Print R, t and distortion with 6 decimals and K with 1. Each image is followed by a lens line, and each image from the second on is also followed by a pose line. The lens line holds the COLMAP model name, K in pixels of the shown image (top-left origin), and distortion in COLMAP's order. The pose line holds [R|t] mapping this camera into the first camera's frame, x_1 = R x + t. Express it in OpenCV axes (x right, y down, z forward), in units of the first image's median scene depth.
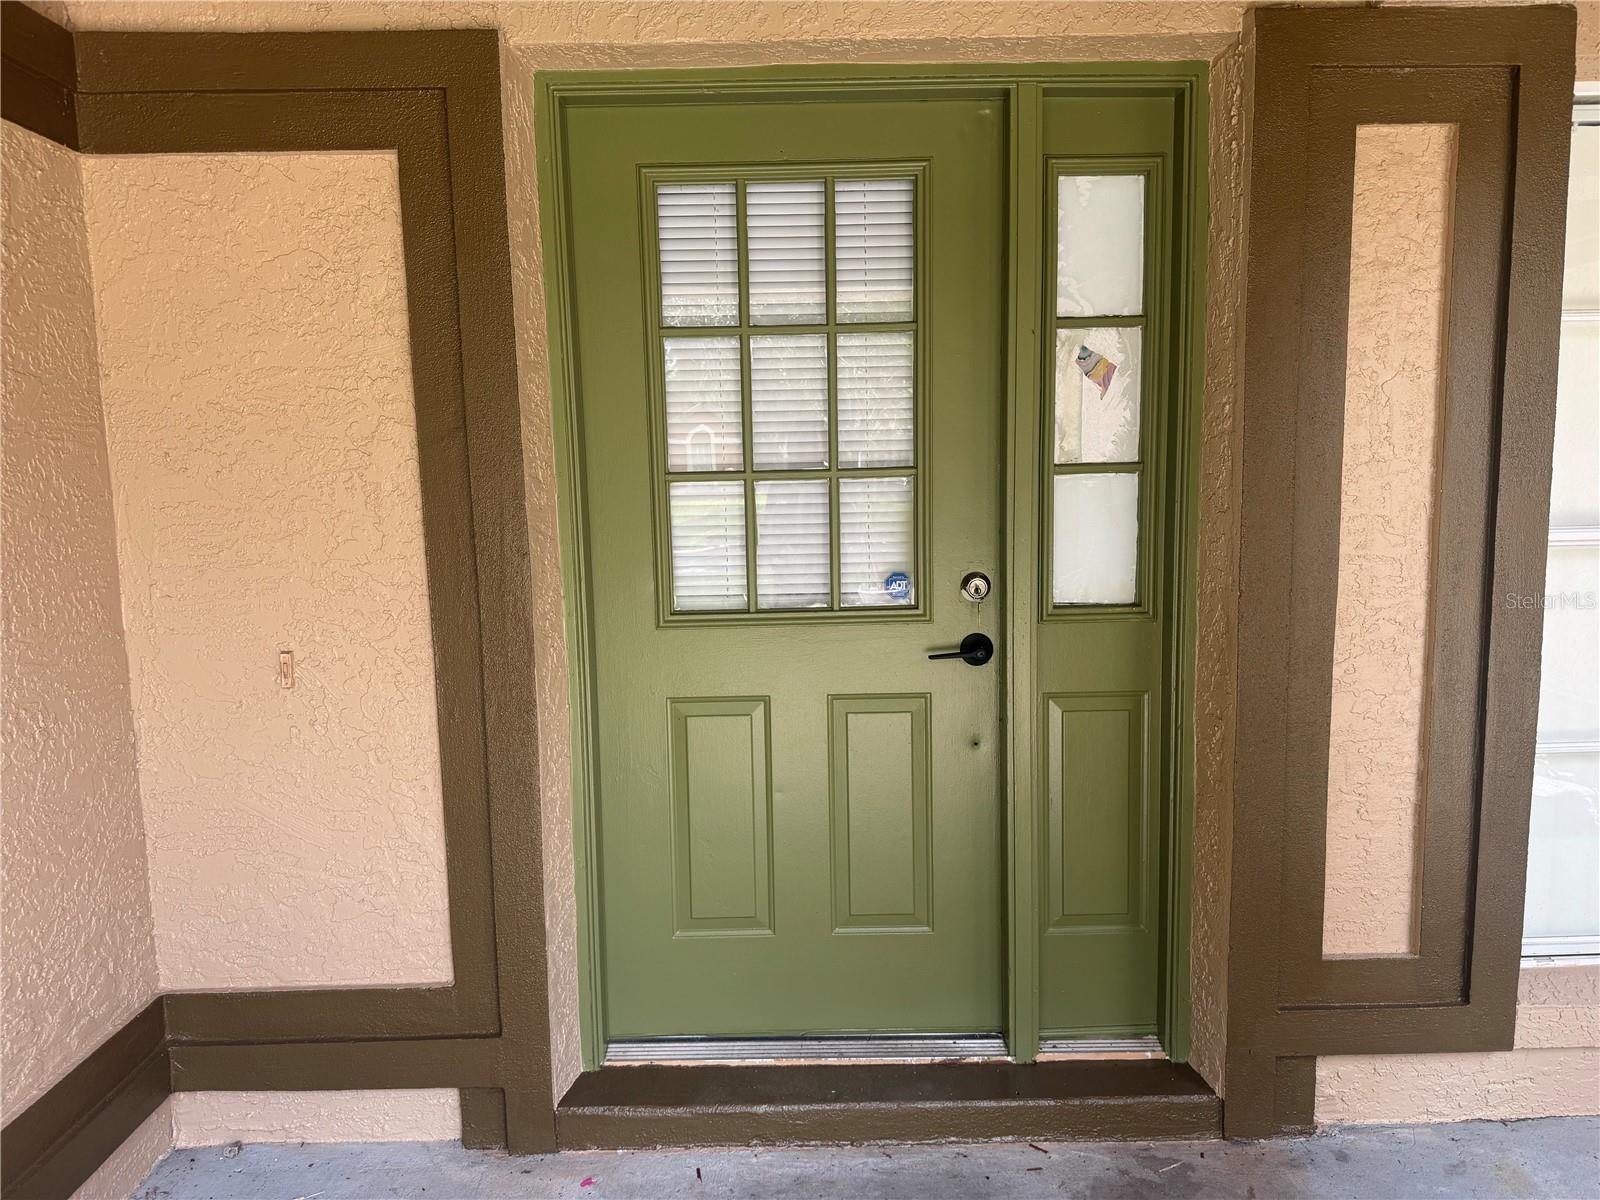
lens RADIAL K [[1118.4, 0, 798.2], [0, 1118.4, 599.4], [0, 0, 1]] dist [0.007311, 0.000171]
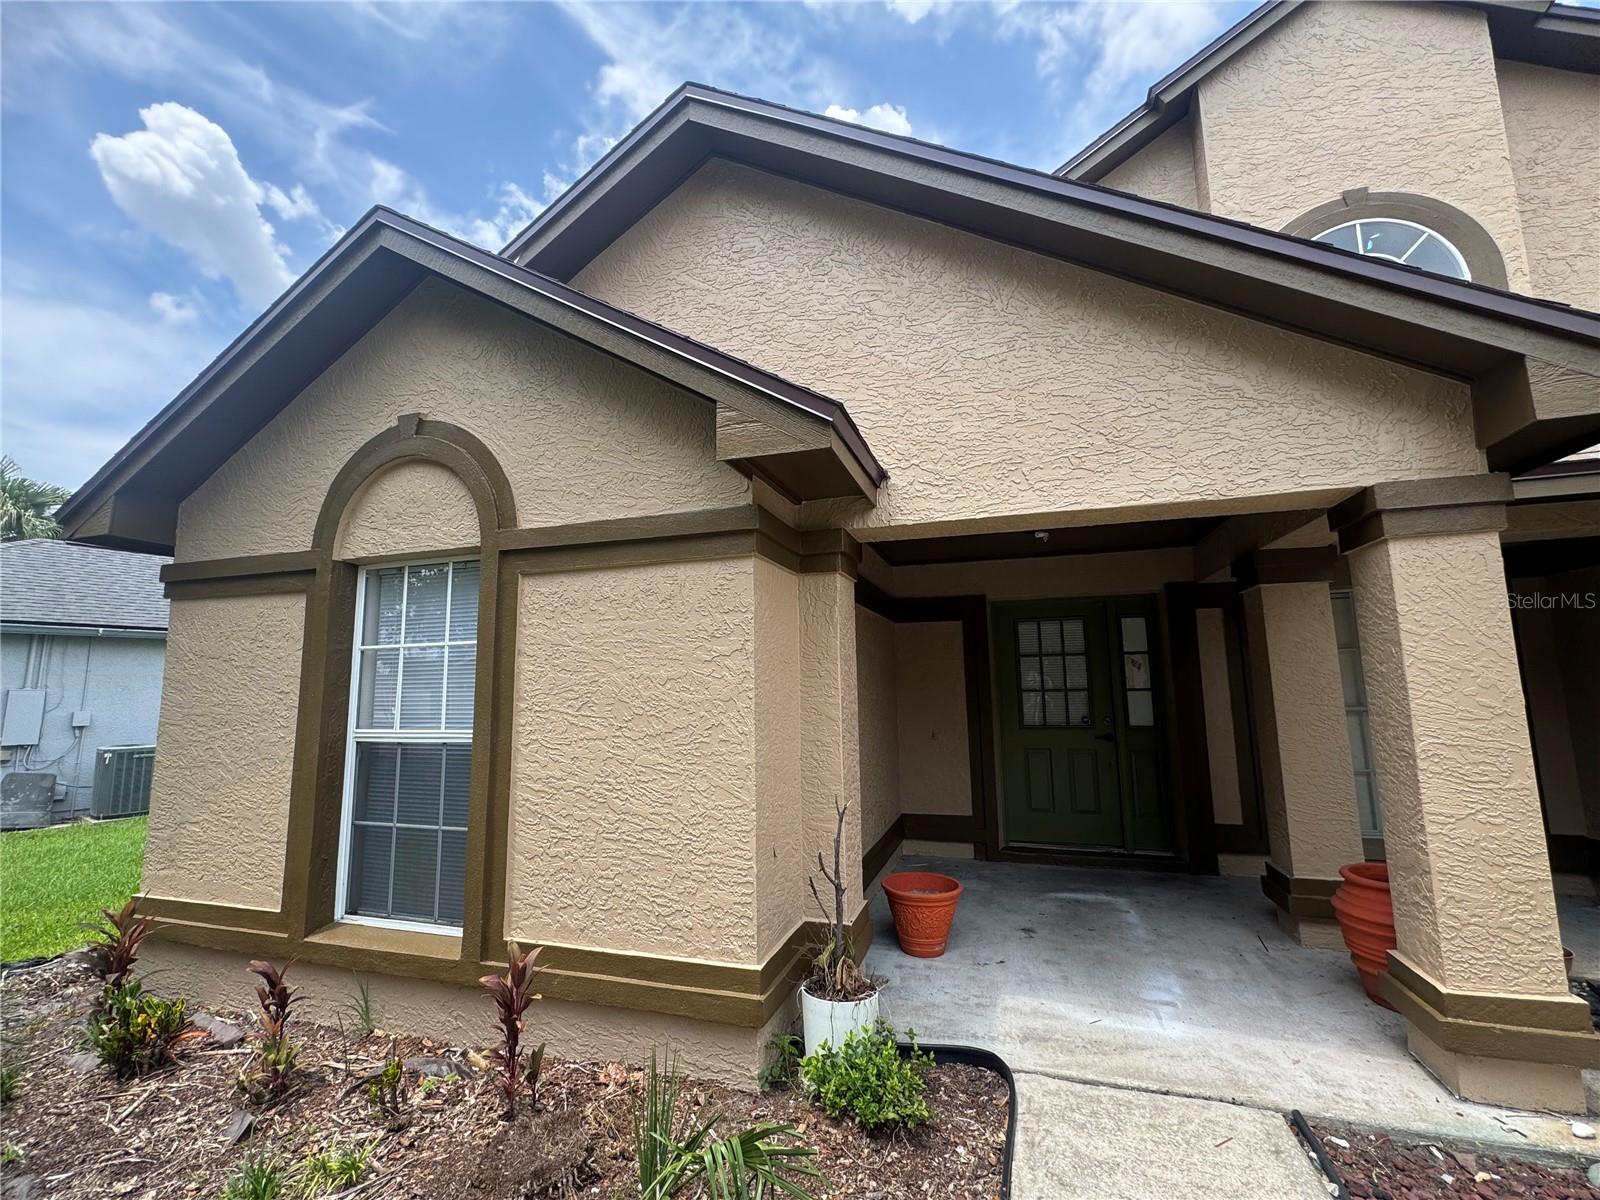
lens RADIAL K [[656.4, 0, 808.1], [0, 656.4, 597.0], [0, 0, 1]] dist [-0.000999, -0.000459]
pose [[0.950857, -0.035833, -0.307550, -0.113751], [-0.041687, 0.969422, -0.241833, 0.170797], [0.306811, 0.242770, 0.920288, -1.544437]]
